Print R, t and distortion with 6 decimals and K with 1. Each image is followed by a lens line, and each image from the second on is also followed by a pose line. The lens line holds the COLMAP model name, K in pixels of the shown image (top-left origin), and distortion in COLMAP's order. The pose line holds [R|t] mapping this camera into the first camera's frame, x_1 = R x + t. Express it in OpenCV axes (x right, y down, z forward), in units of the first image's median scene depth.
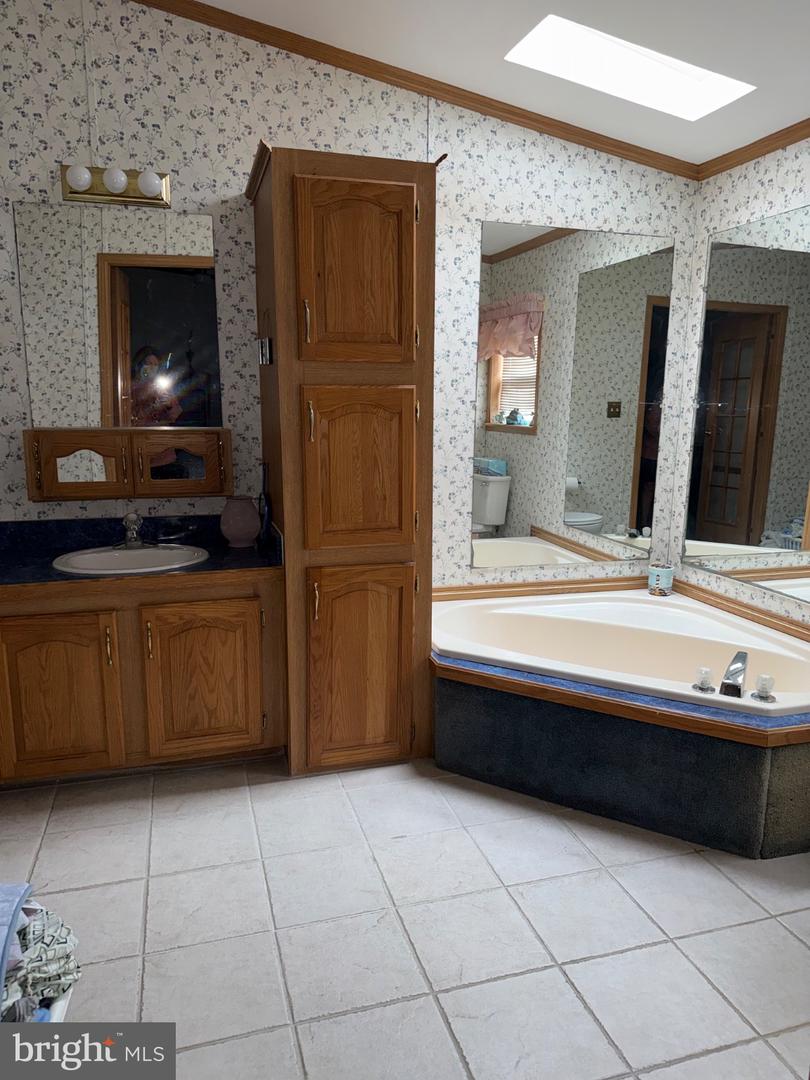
lens RADIAL K [[749.9, 0, 406.1], [0, 749.9, 543.2], [0, 0, 1]] dist [0.148253, -0.265231]
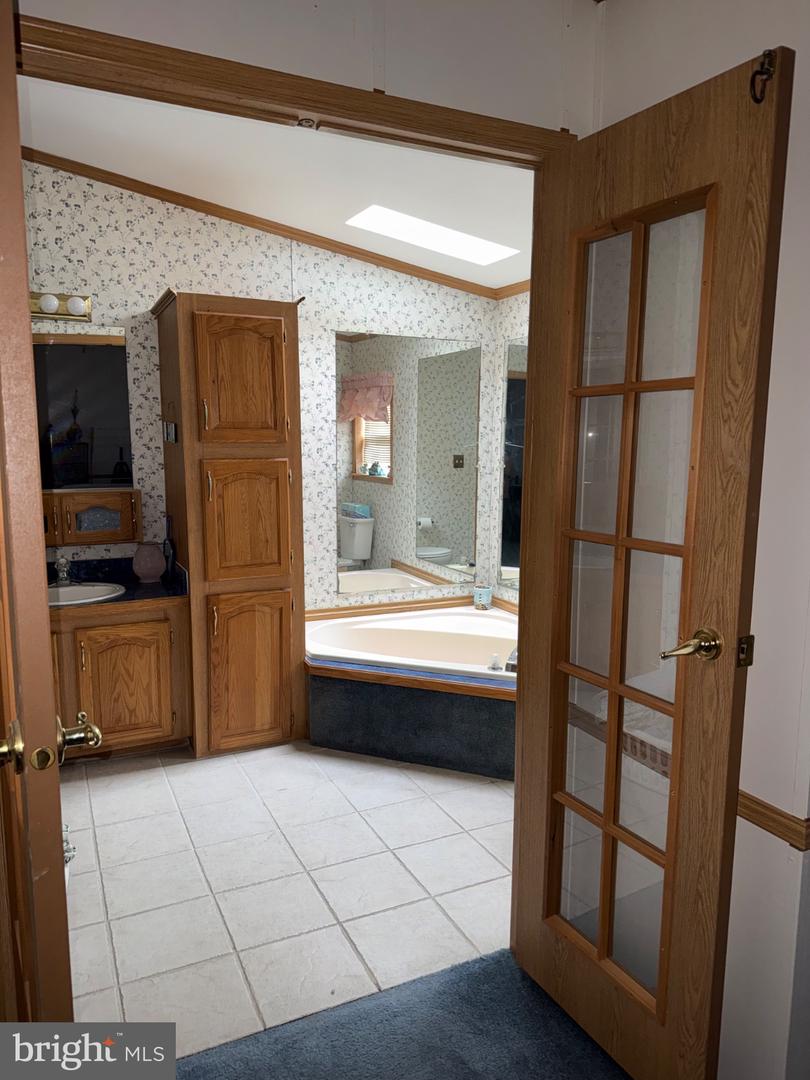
lens RADIAL K [[749.9, 0, 406.1], [0, 749.9, 543.2], [0, 0, 1]] dist [0.148253, -0.265231]
pose [[0.987573, -0.024911, 0.155172, 0.007650], [0.032374, 0.998428, -0.045757, 0.012089], [-0.153788, 0.050212, 0.986827, -0.334867]]
